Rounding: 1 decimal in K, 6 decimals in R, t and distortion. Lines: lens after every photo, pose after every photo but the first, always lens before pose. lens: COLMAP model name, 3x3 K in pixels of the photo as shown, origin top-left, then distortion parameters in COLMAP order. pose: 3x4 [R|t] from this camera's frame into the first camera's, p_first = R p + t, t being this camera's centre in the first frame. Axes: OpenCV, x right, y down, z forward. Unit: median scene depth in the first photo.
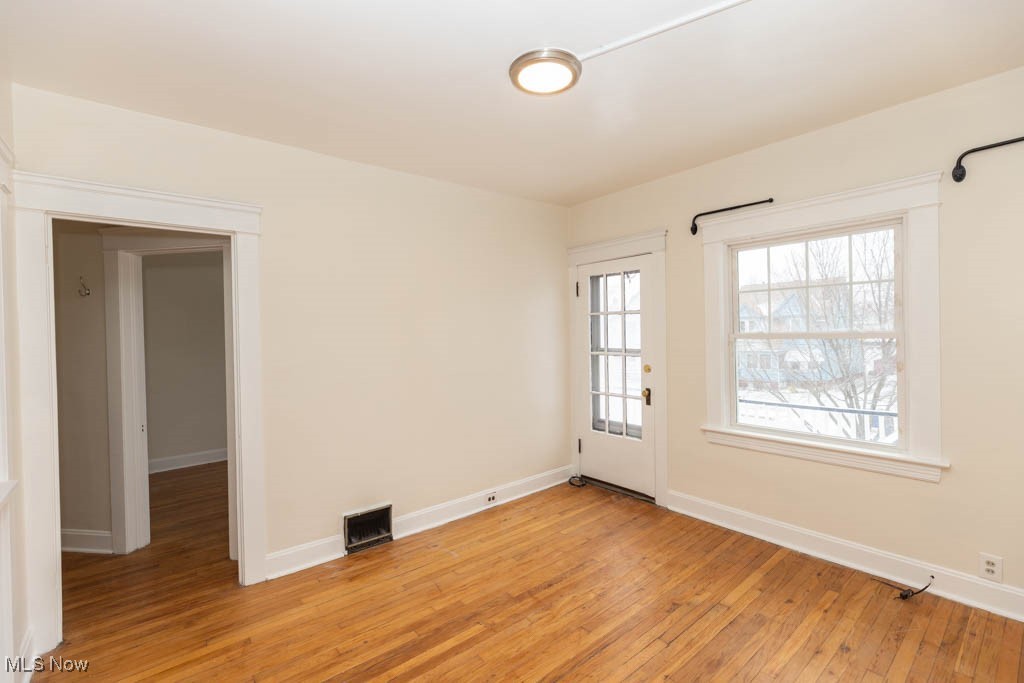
lens RADIAL K [[461.4, 0, 492.8], [0, 461.4, 329.9], [0, 0, 1]] dist [0.001571, -0.000009]
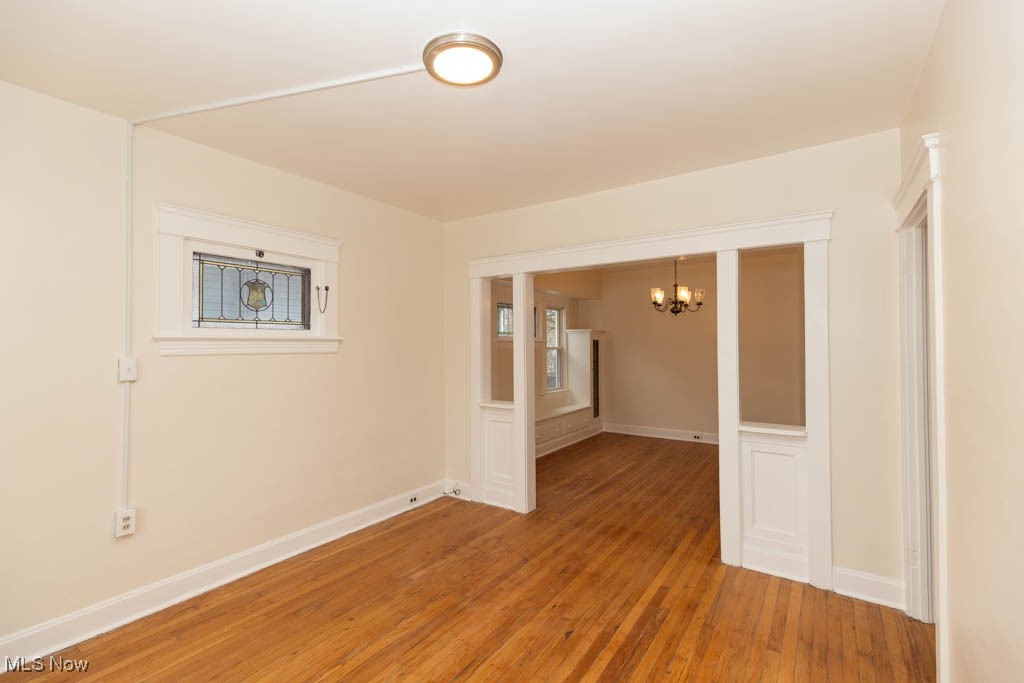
lens RADIAL K [[459.7, 0, 512.0], [0, 459.7, 341.5], [0, 0, 1]] dist [-0.000097, -0.000030]
pose [[-0.951276, 0.035762, -0.306258, 0.164151], [0.036860, 0.999318, 0.002197, -0.009151], [0.306128, -0.009198, -0.951946, 1.009340]]
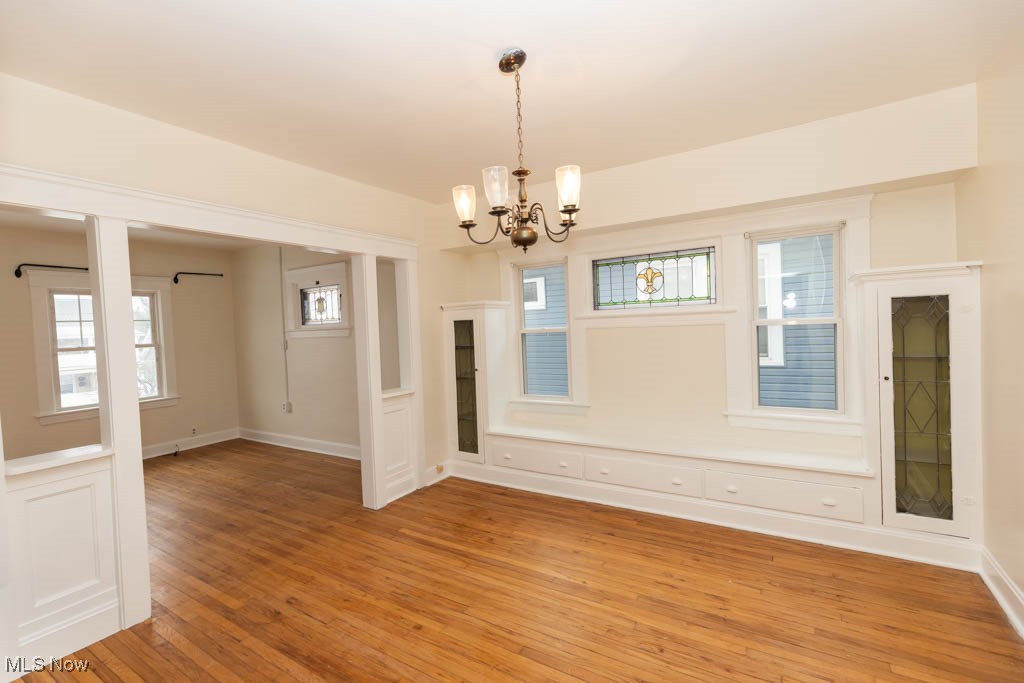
lens RADIAL K [[456.4, 0, 506.5], [0, 456.4, 327.3], [0, 0, 1]] dist [0.000097, -0.000150]
pose [[-0.347962, 0.046281, 0.936366, -1.164575], [0.039208, 0.998625, -0.034789, 0.037559], [-0.936688, 0.024608, -0.349298, 0.117132]]
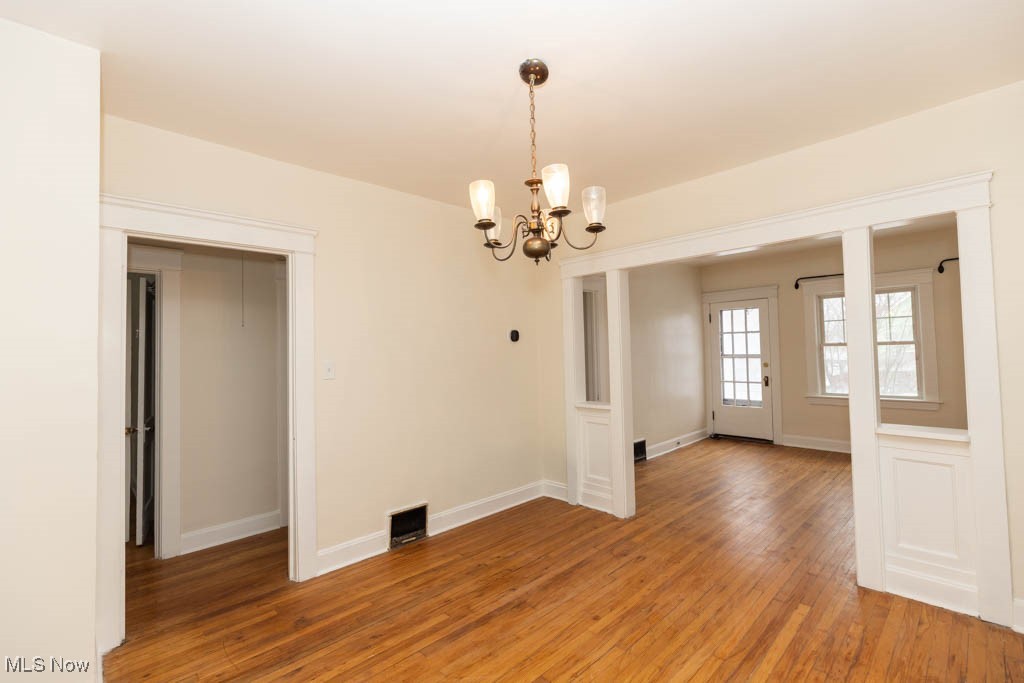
lens RADIAL K [[456.4, 0, 506.5], [0, 456.4, 327.3], [0, 0, 1]] dist [0.000097, -0.000150]
pose [[0.994993, 0.014217, 0.098928, -0.766922], [-0.010134, 0.999081, -0.041654, 0.023635], [-0.099429, 0.040443, 0.994222, -0.575429]]
